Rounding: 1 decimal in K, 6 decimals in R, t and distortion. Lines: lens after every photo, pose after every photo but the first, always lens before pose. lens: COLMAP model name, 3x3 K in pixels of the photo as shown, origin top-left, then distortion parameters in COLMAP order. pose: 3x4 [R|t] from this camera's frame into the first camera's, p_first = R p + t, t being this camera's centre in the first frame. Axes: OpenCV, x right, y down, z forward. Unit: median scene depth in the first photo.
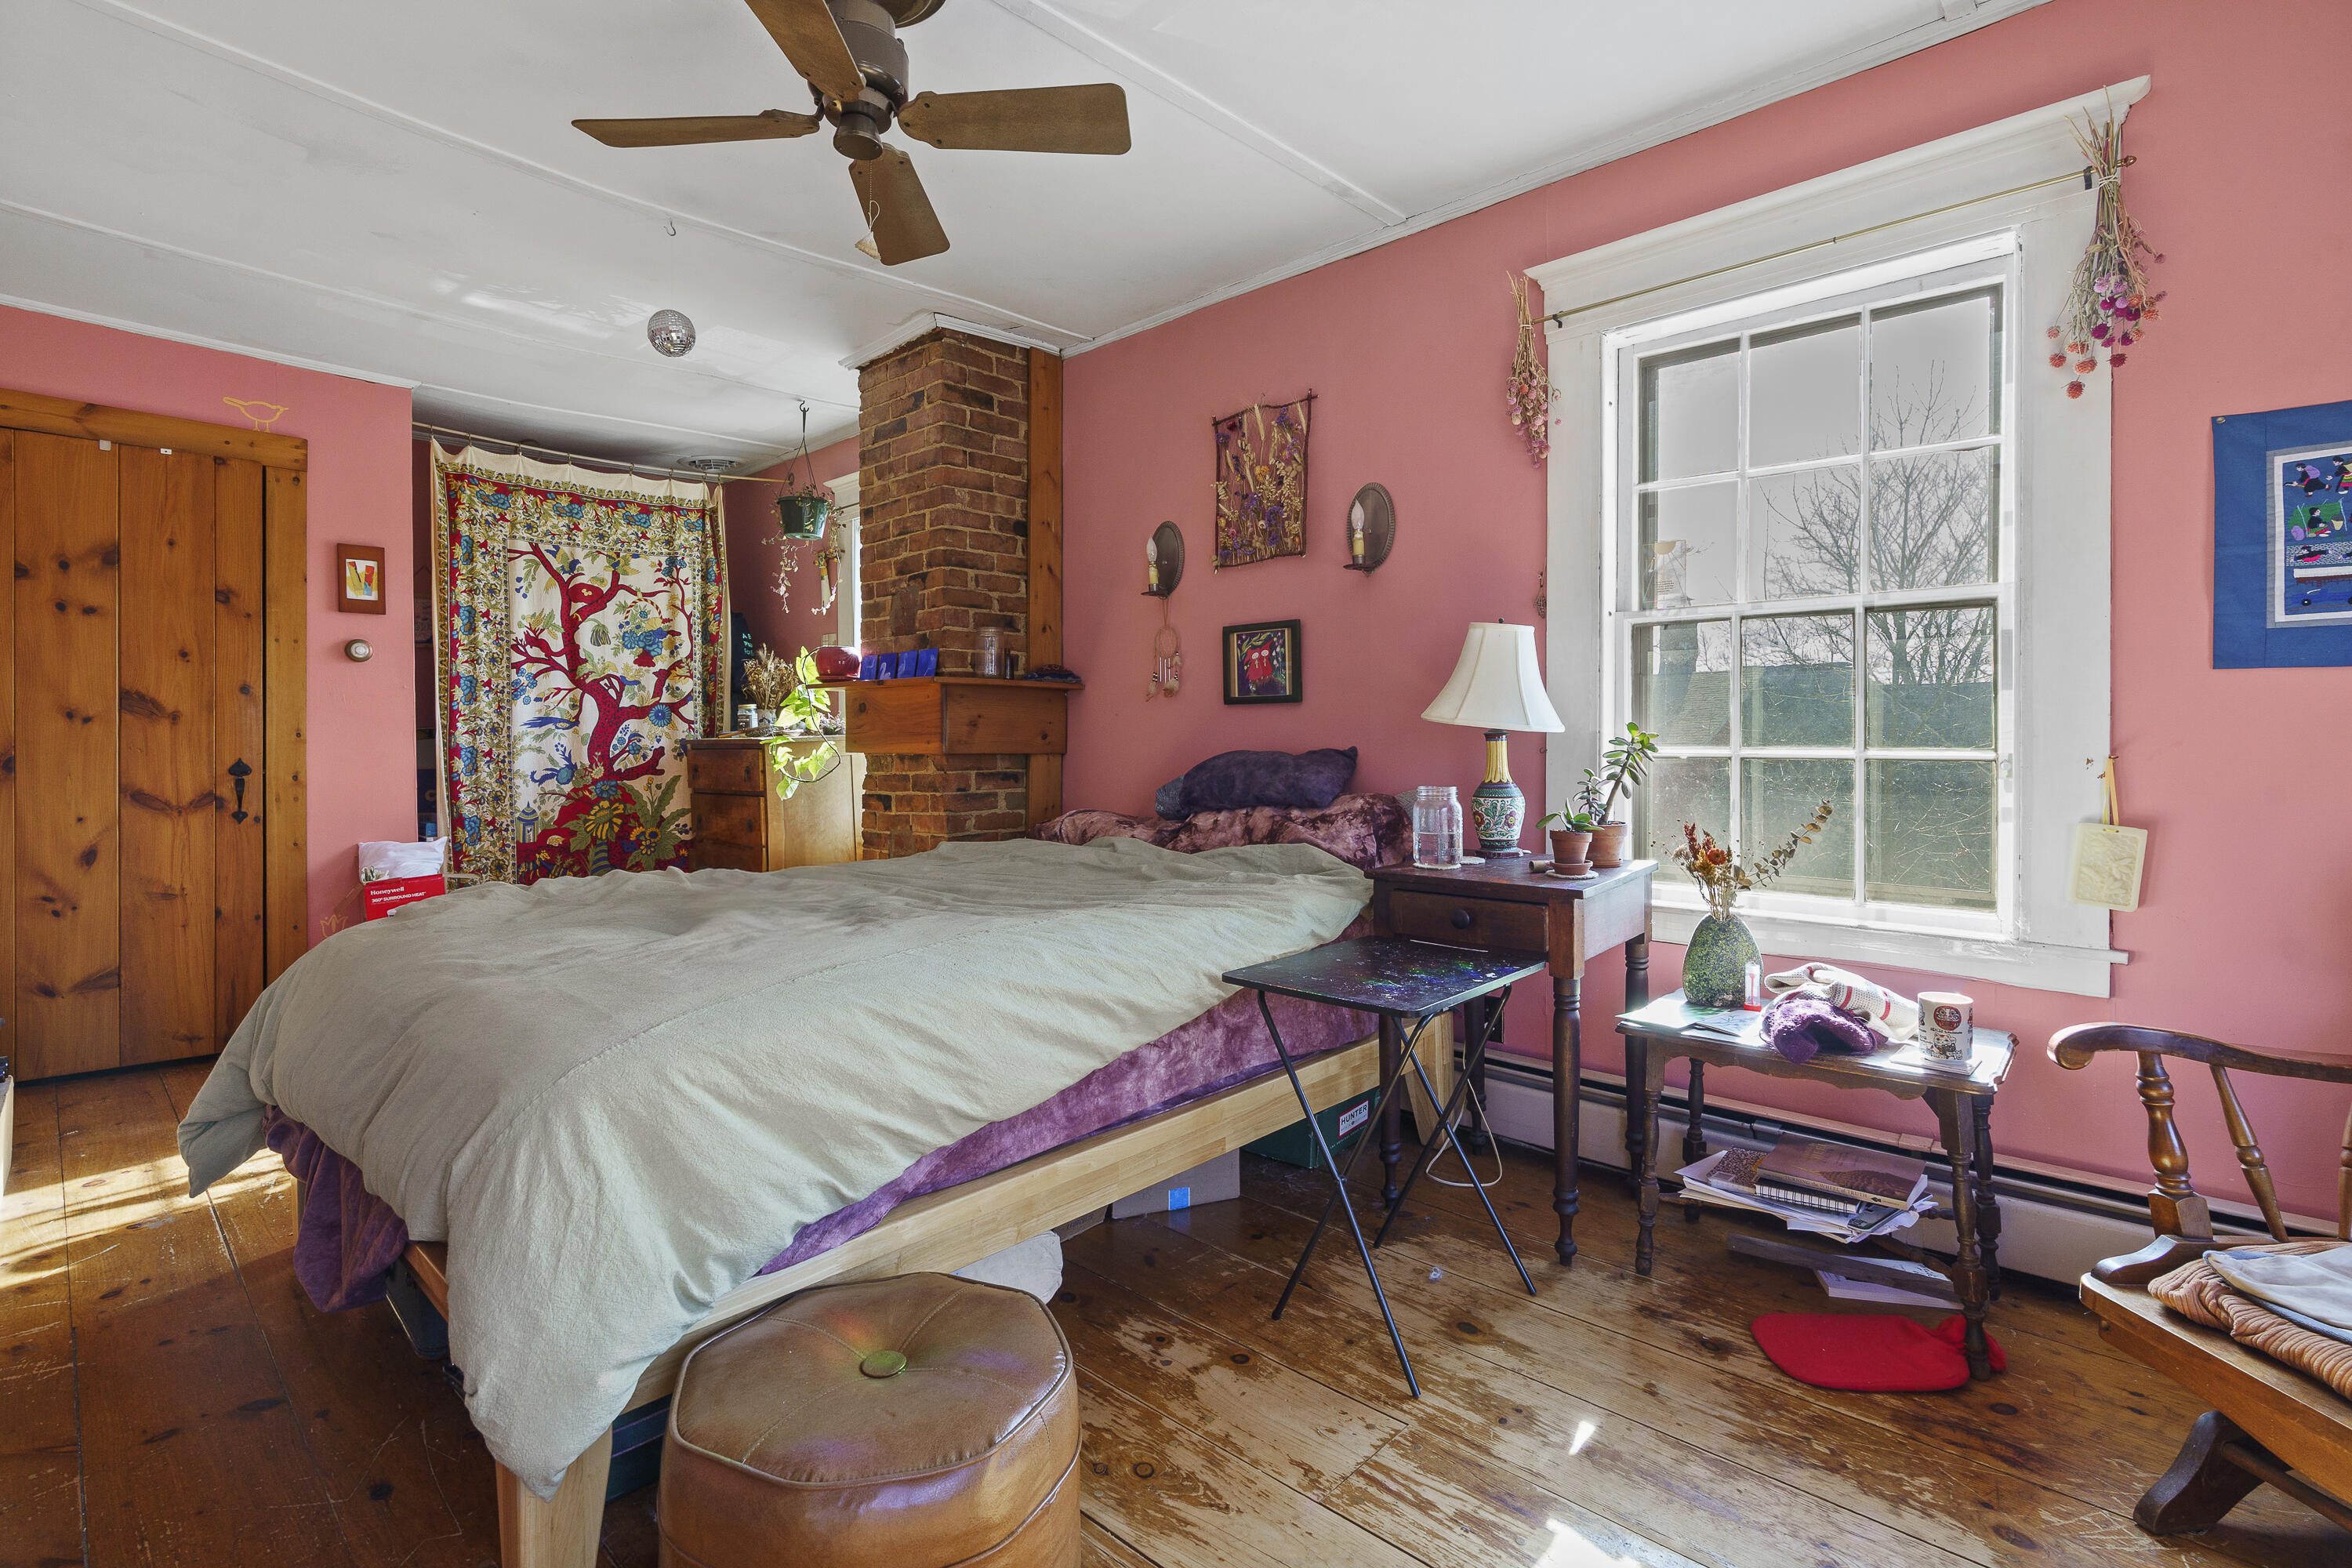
lens RADIAL K [[1067.4, 0, 1184.0], [0, 1067.4, 742.8], [0, 0, 1]] dist [-0.008455, 0.003169]
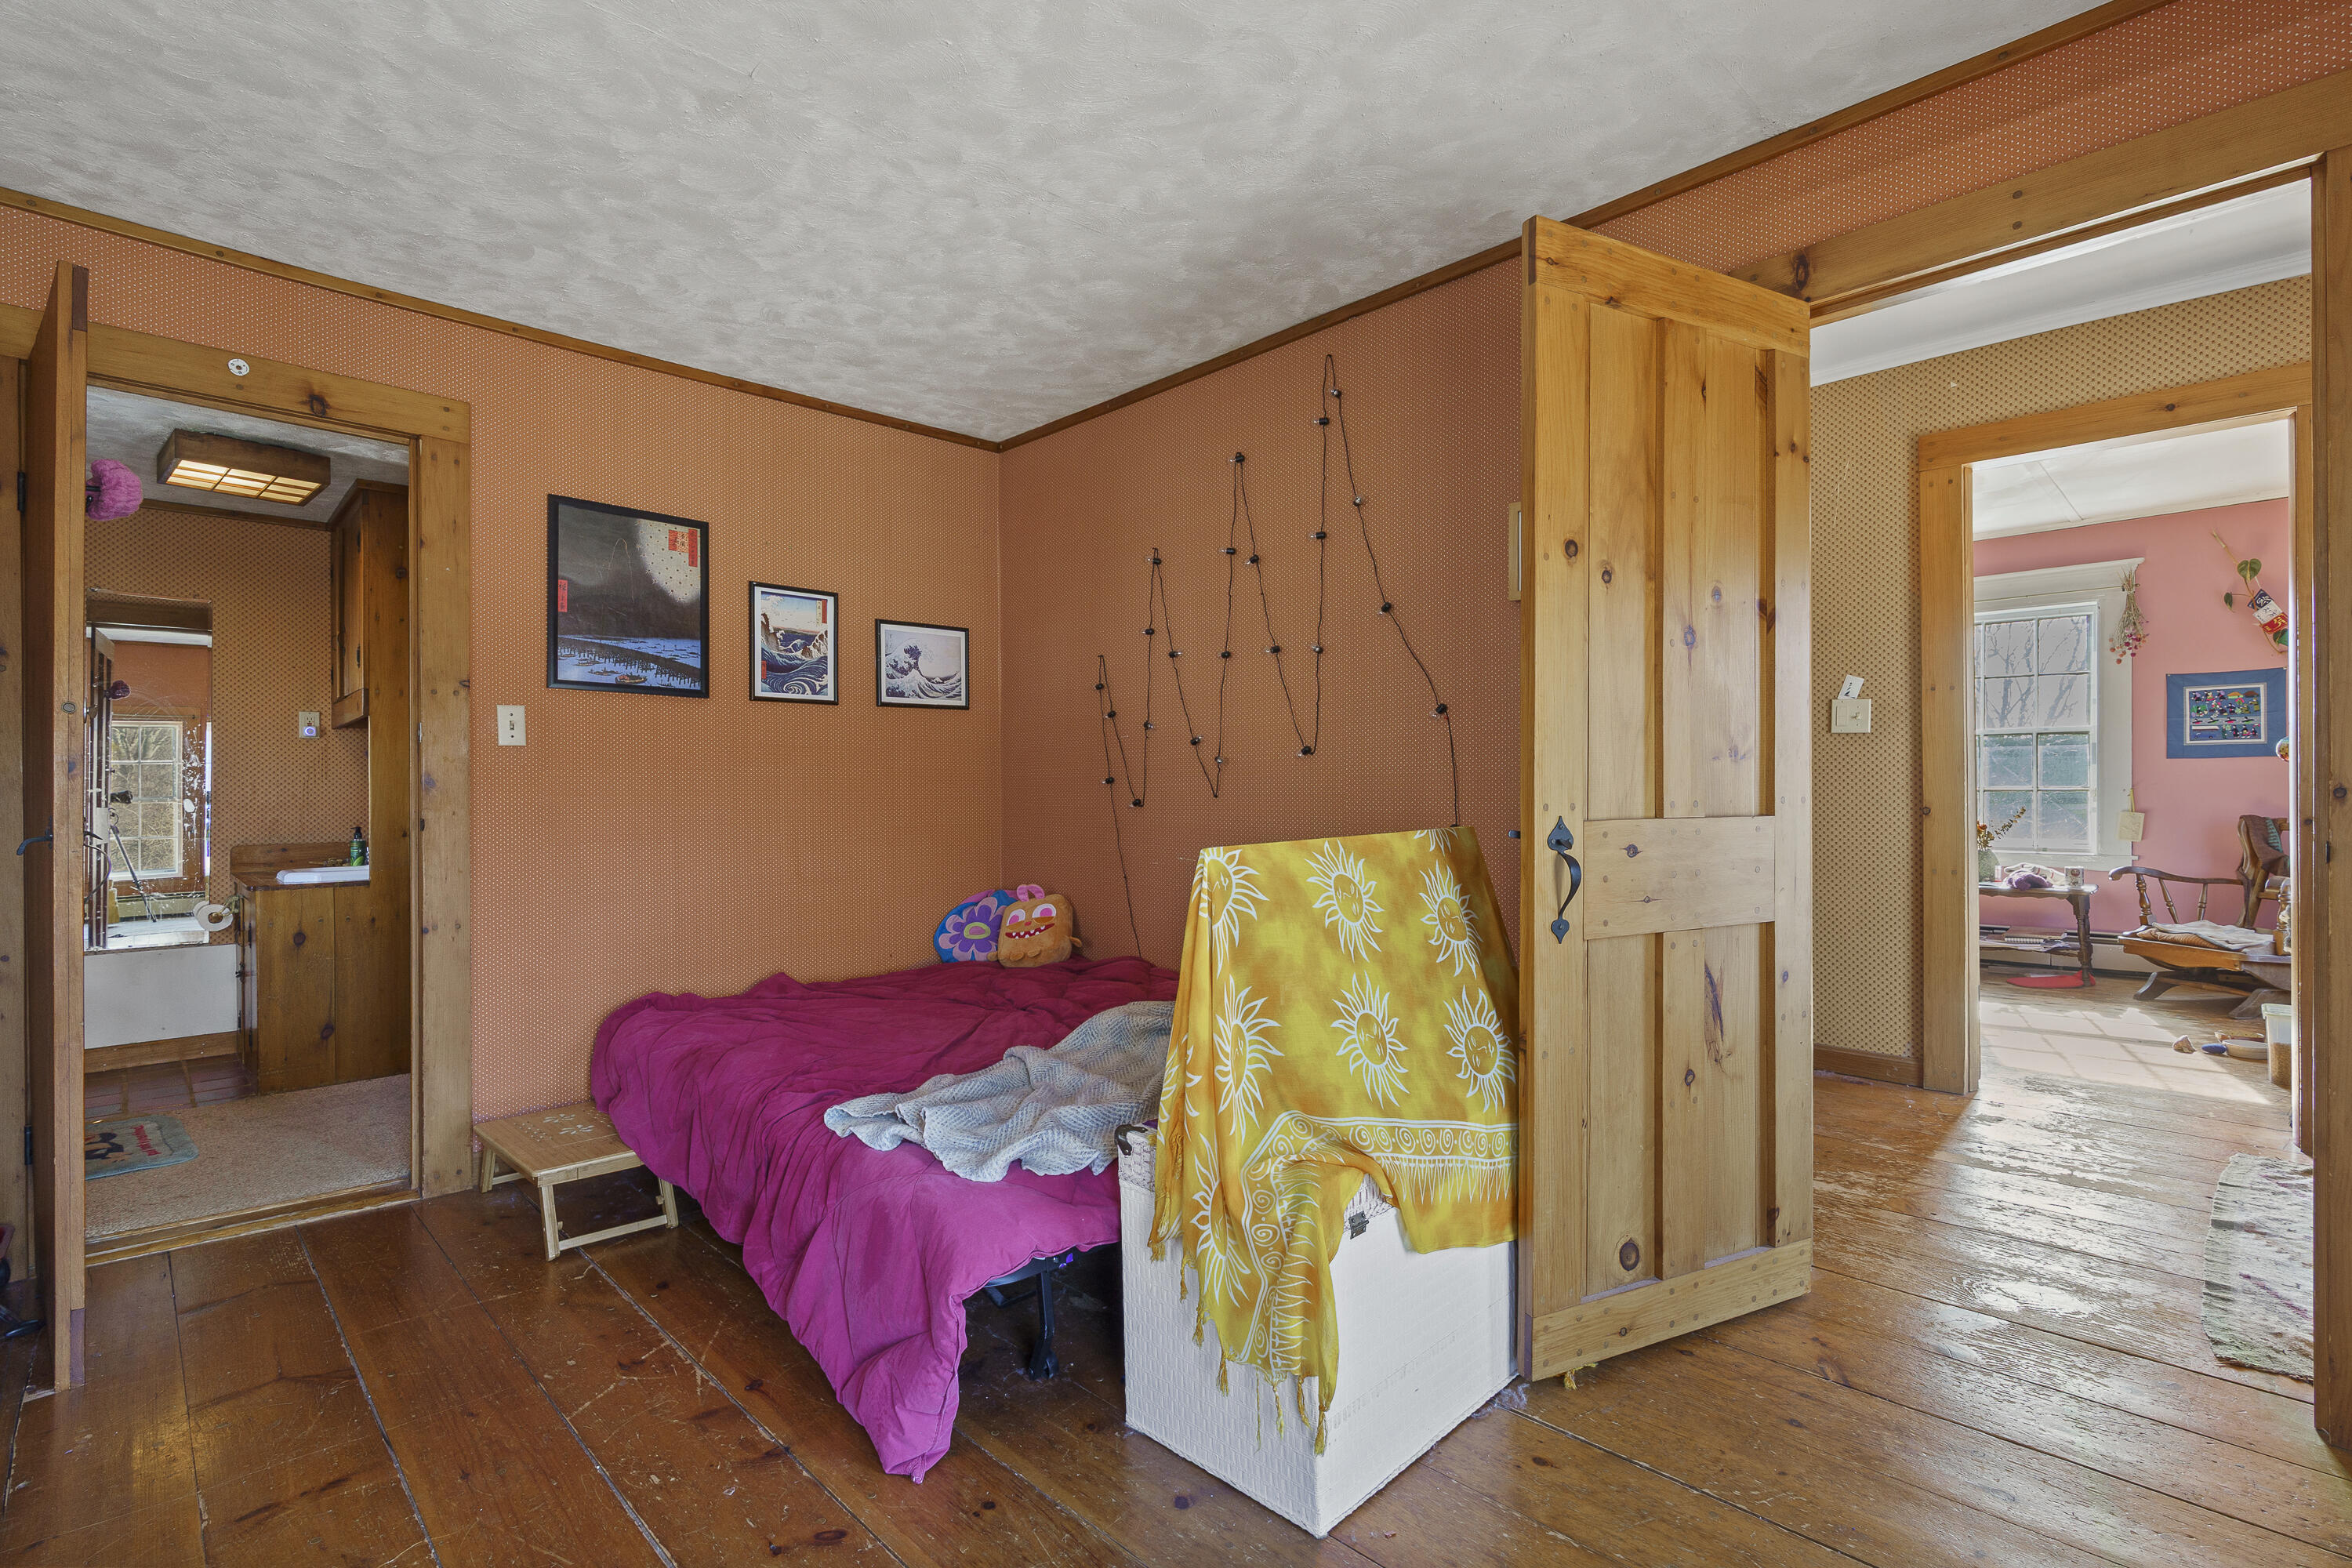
lens RADIAL K [[1067.4, 0, 1180.8], [0, 1067.4, 795.9], [0, 0, 1]] dist [-0.008455, 0.003169]
pose [[0.999063, -0.005835, -0.042875, -1.577460], [0.006000, 0.999975, 0.003725, 0.007147], [0.042852, -0.003979, 0.999074, -1.984372]]
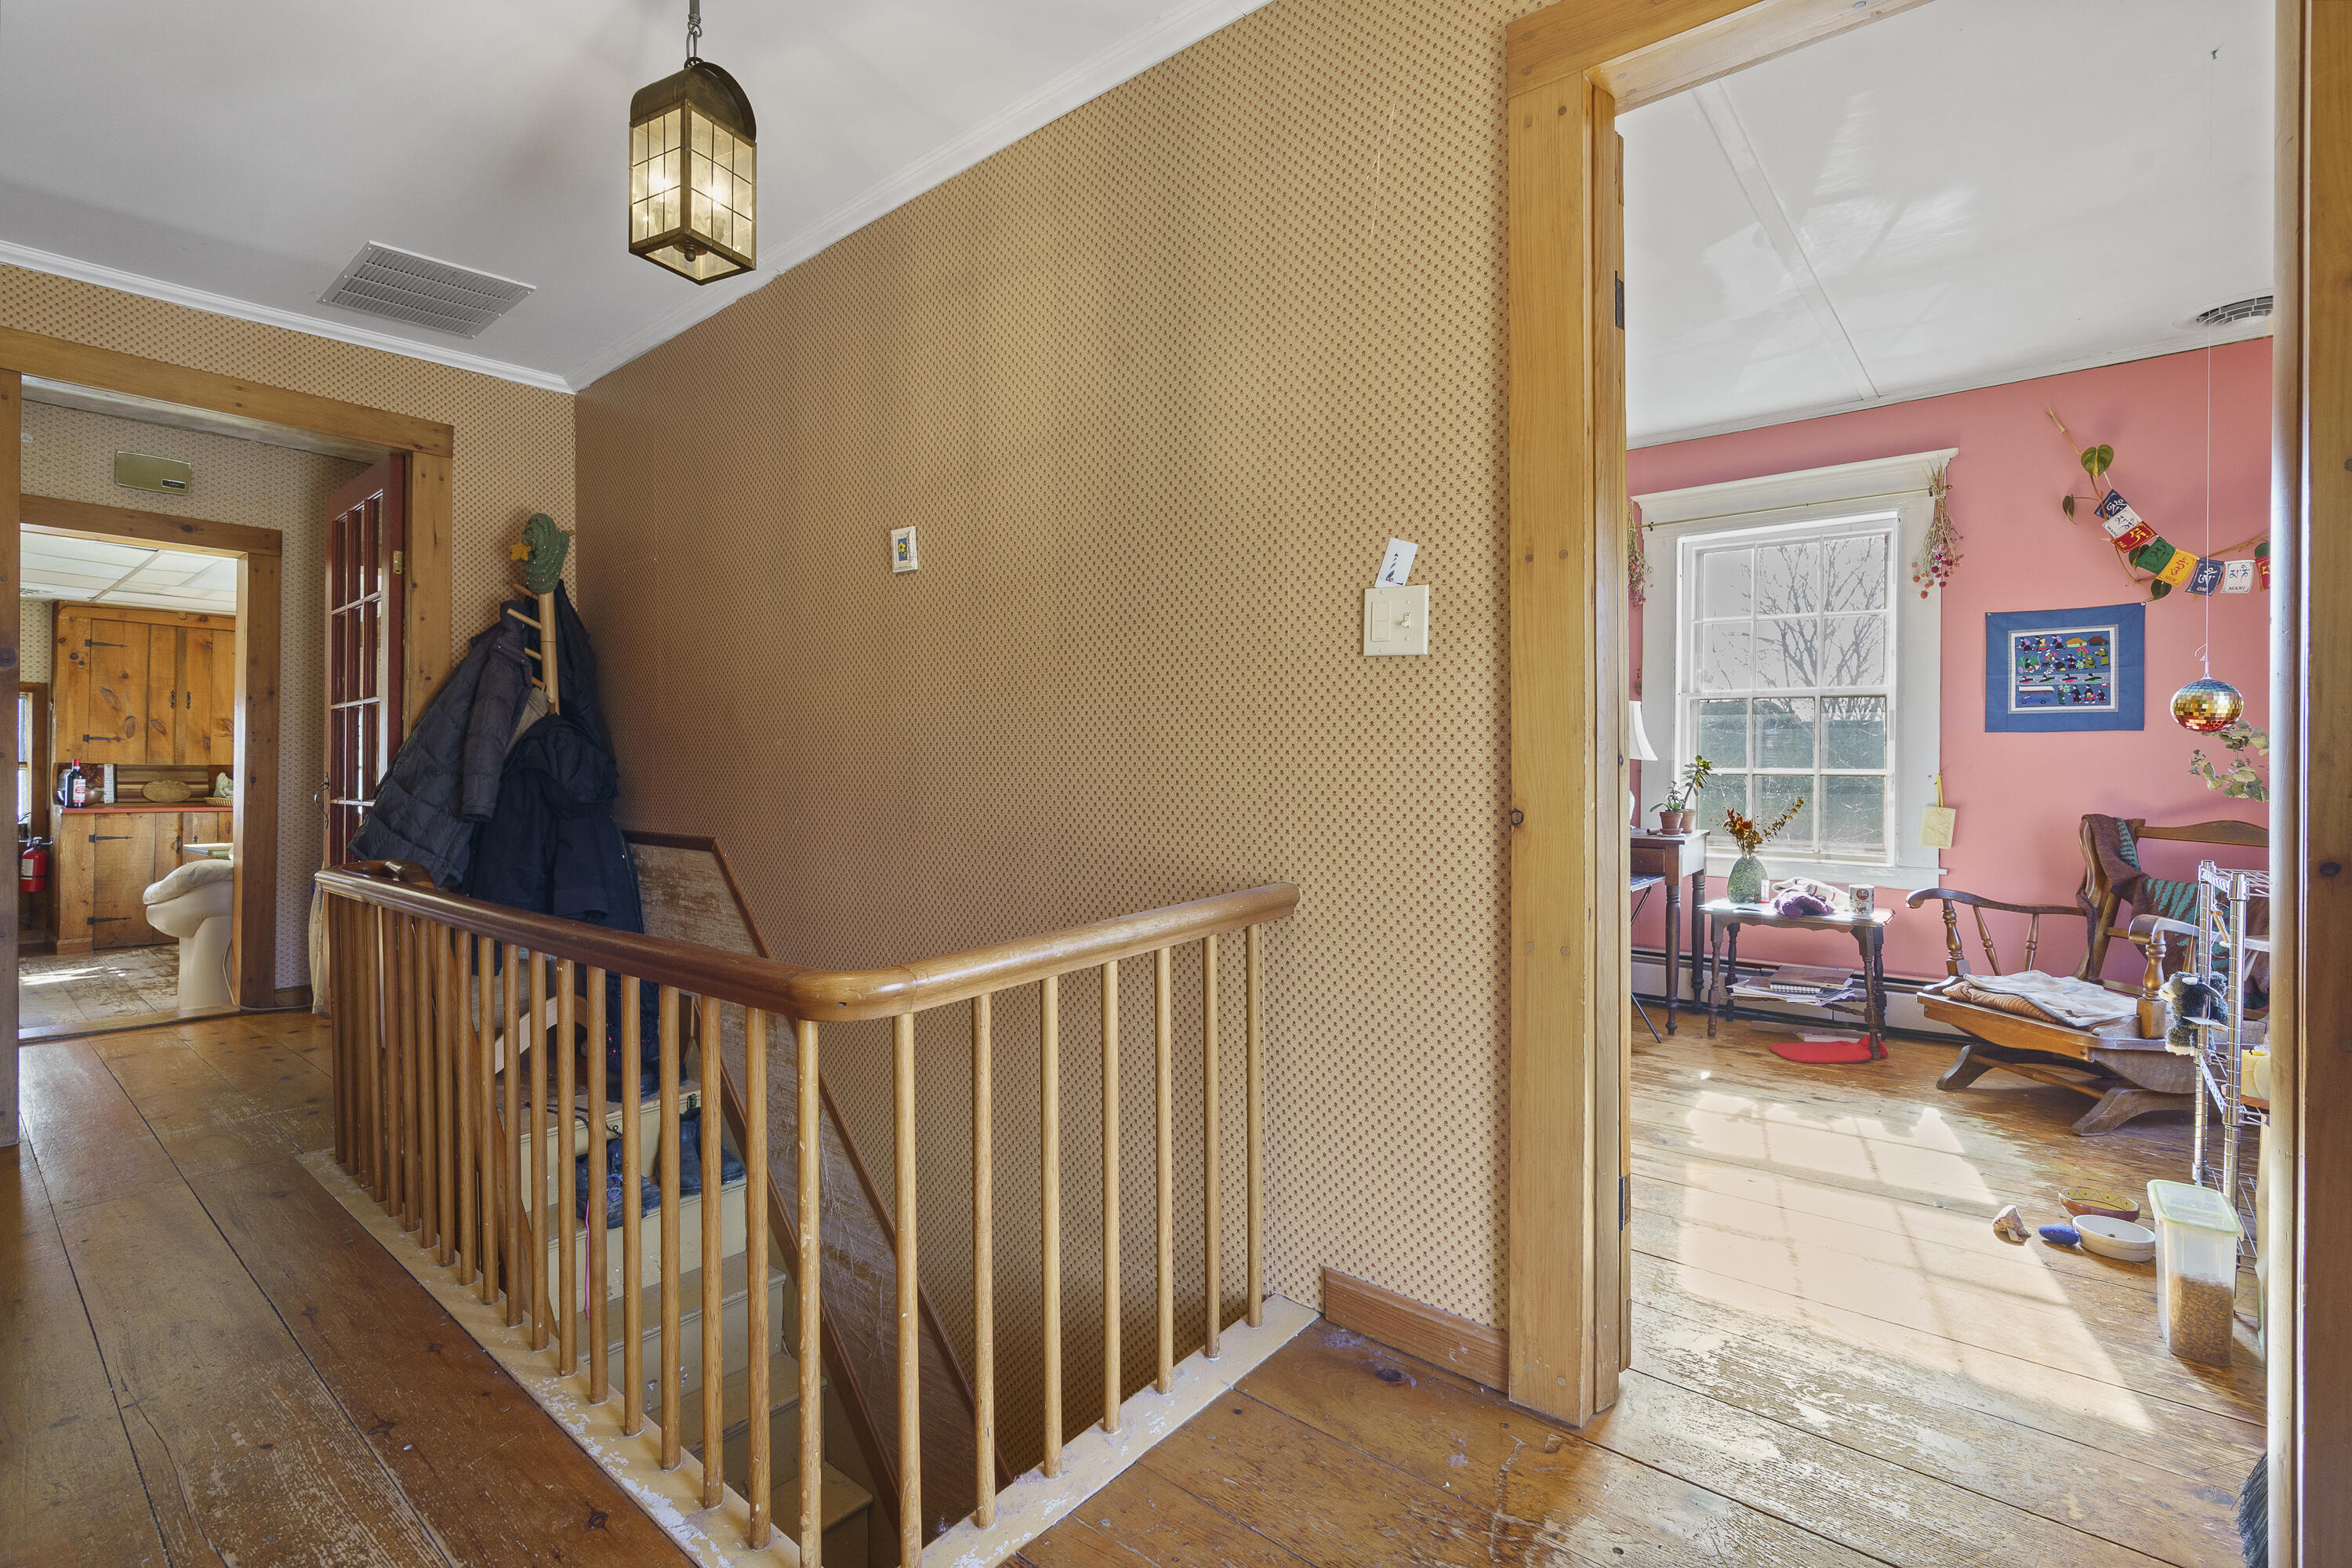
lens RADIAL K [[1067.4, 0, 1168.3], [0, 1067.4, 769.8], [0, 0, 1]] dist [-0.008455, 0.003169]
pose [[0.998628, 0.004842, 0.052141, -0.718634], [-0.004968, 0.999985, 0.002279, 0.007807], [-0.052130, -0.002535, 0.998637, -0.968767]]
